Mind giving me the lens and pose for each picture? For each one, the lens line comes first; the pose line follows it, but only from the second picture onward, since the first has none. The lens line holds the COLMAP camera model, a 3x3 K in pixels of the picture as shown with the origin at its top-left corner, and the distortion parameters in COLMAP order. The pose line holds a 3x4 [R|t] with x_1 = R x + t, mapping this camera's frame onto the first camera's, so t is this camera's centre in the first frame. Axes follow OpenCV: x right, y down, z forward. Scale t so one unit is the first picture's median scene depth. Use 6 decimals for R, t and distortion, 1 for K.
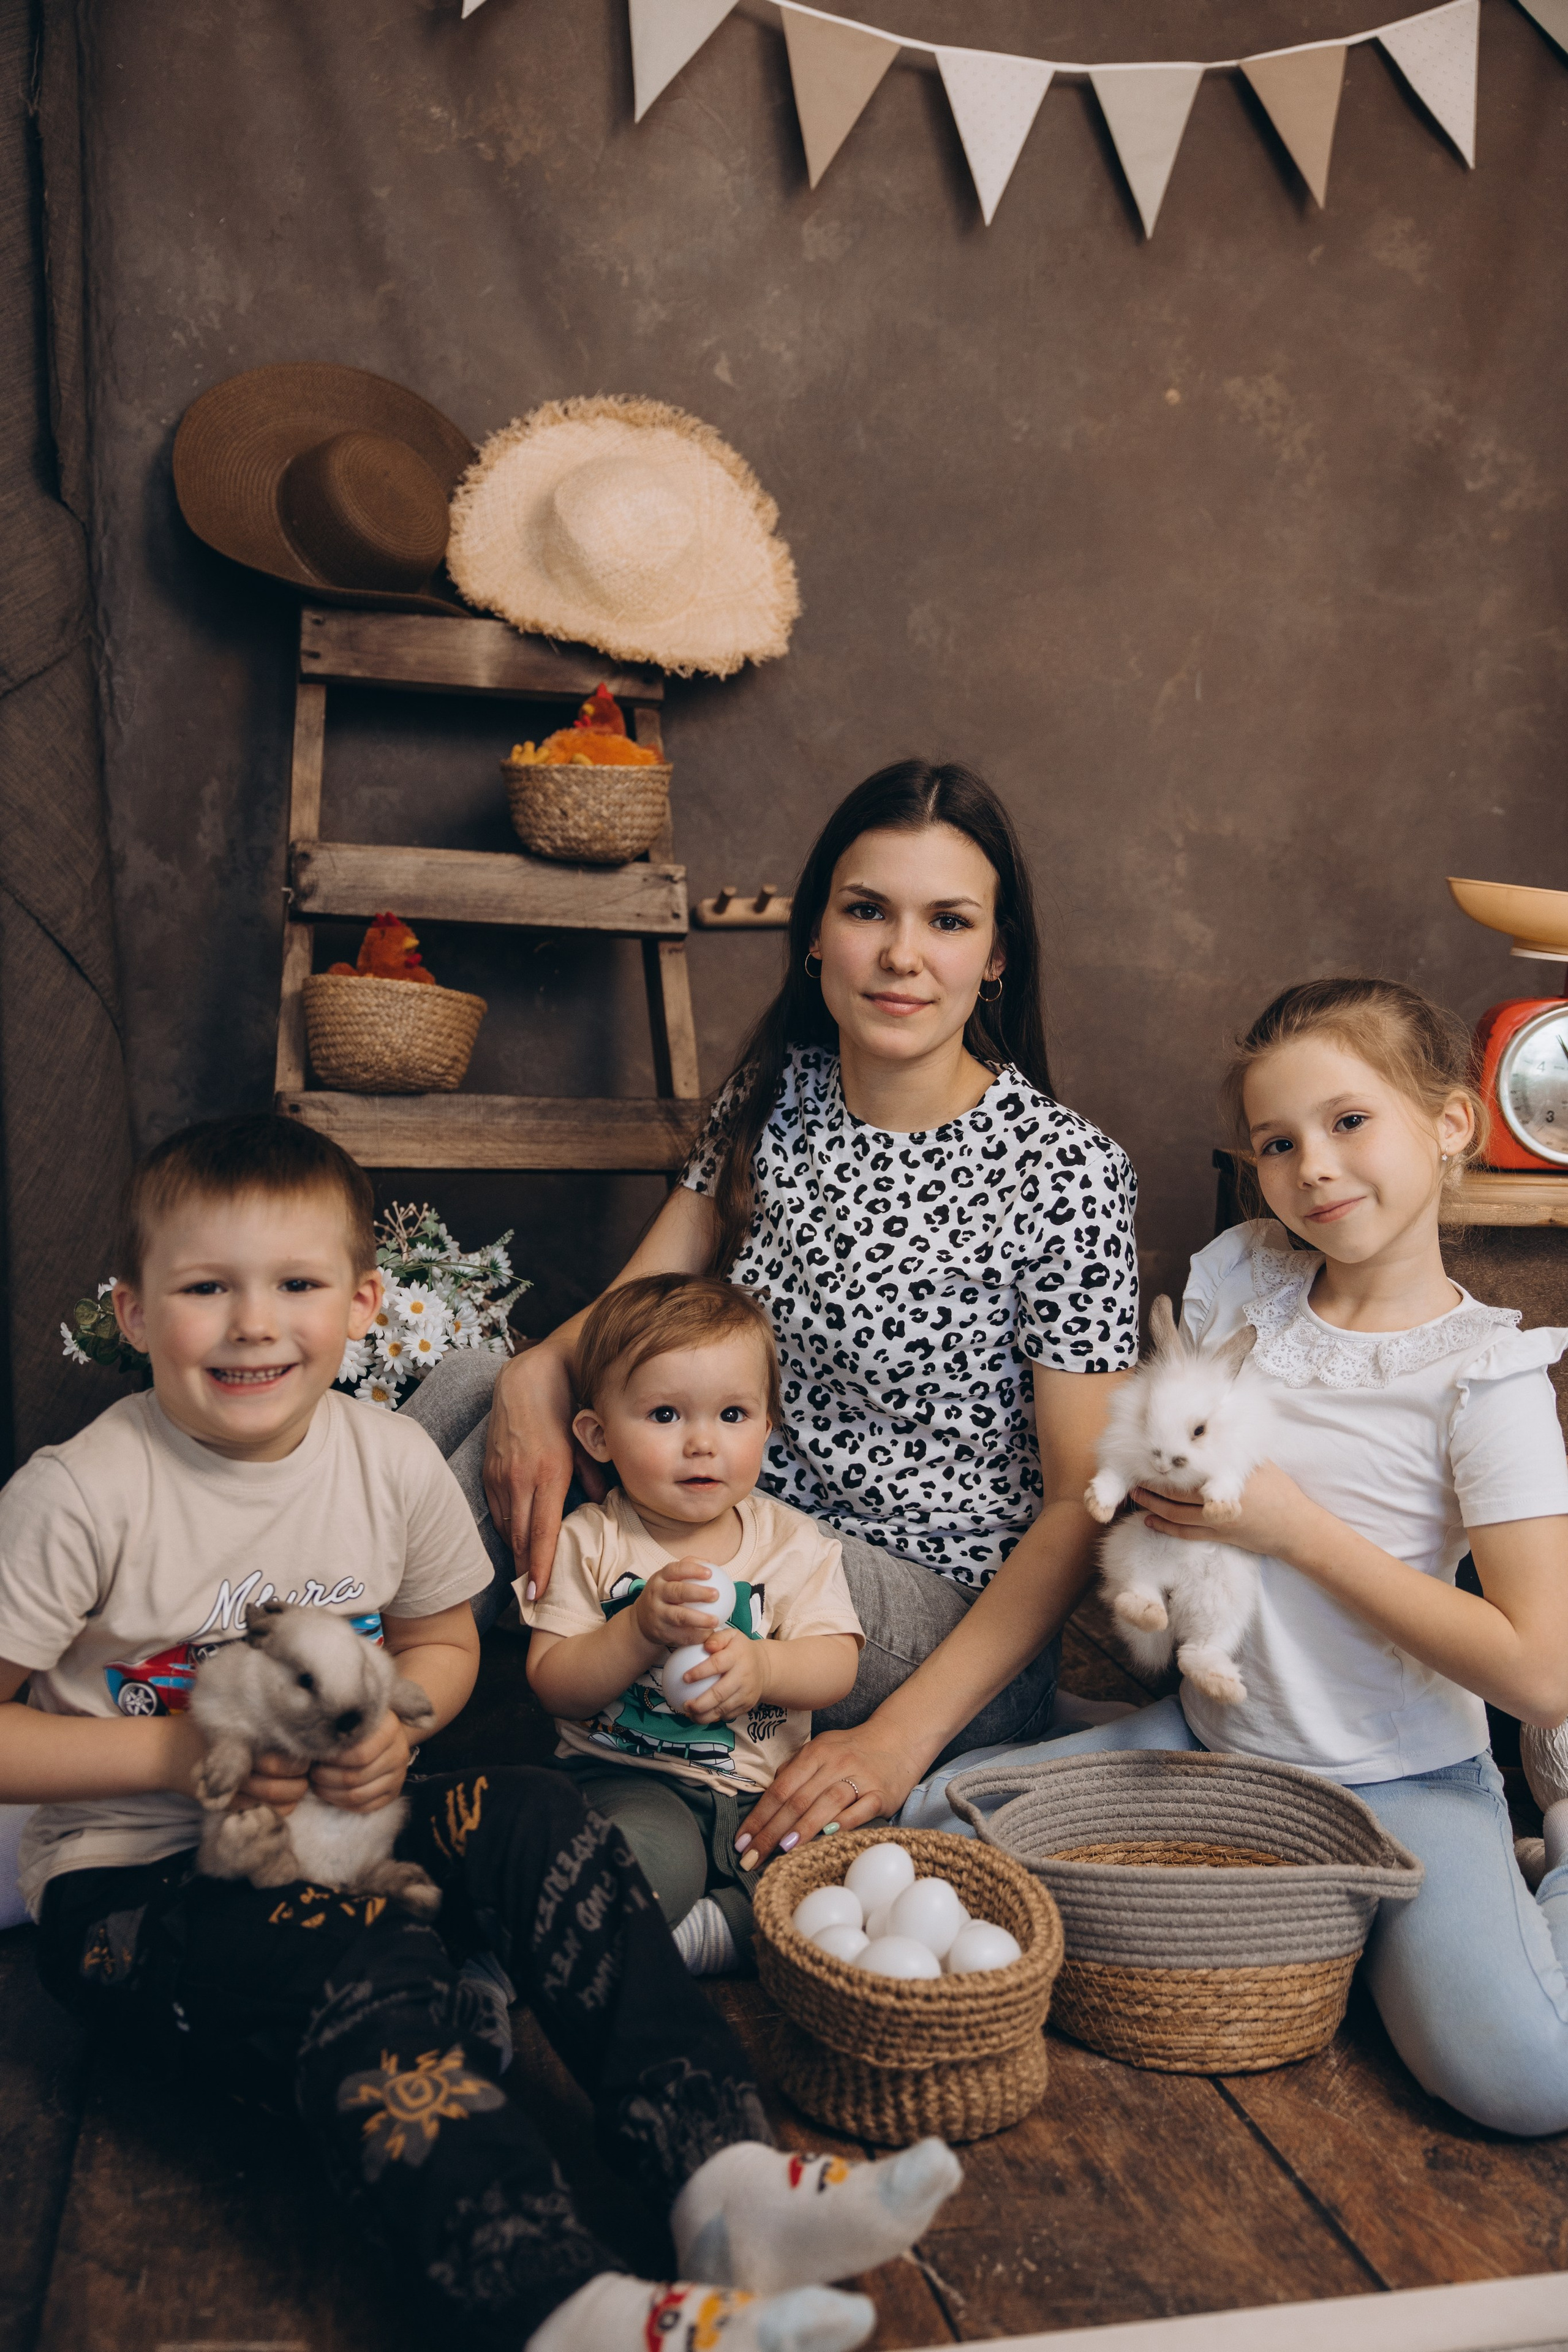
lens RADIAL K [[2201.1, 0, 784.0], [0, 2201.1, 1176.0], [0, 0, 1]] dist [-0.005364, -0.017385]
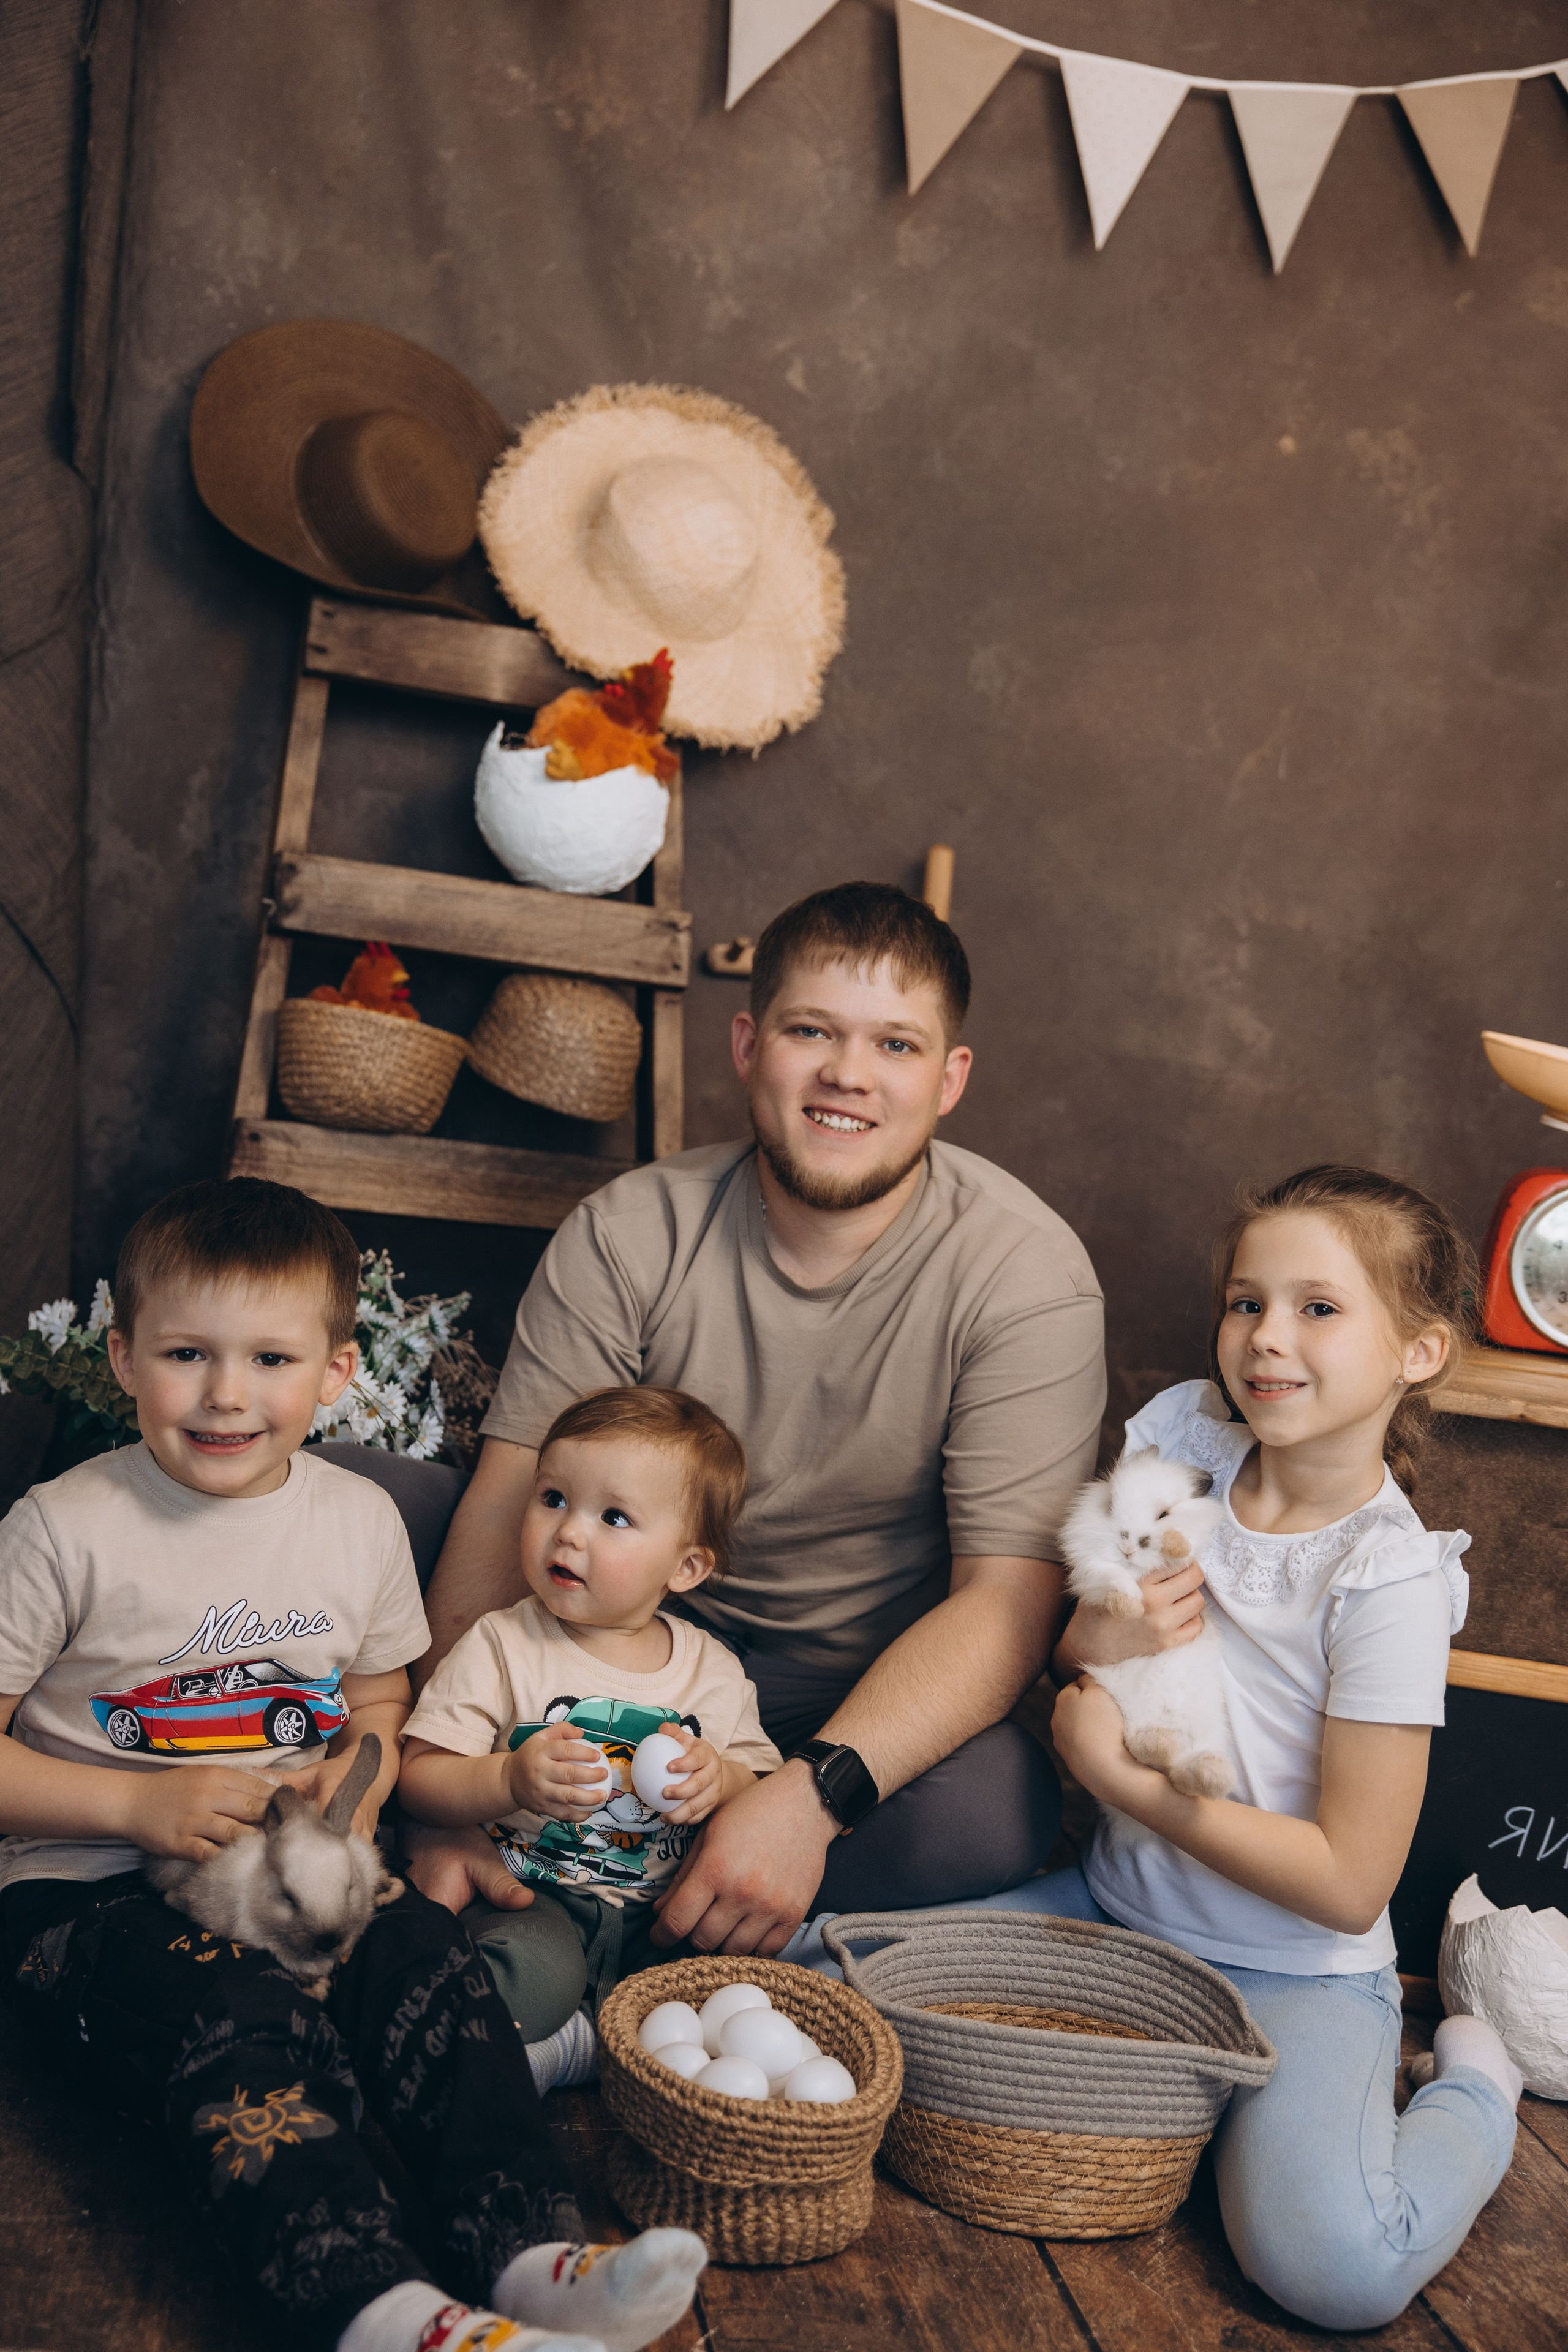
lens RADIAL K [[2769.9, 0, 783.5], [0, 2769.9, 1125.0], [0, 0, 1]] dist [0.082725, -0.209843]
pose [[0.994124, 0.104874, -0.026829, 0.035342], [-0.105277, 0.994343, -0.014074, -0.042921], [0.025201, 0.016815, 0.999541, -0.181001]]
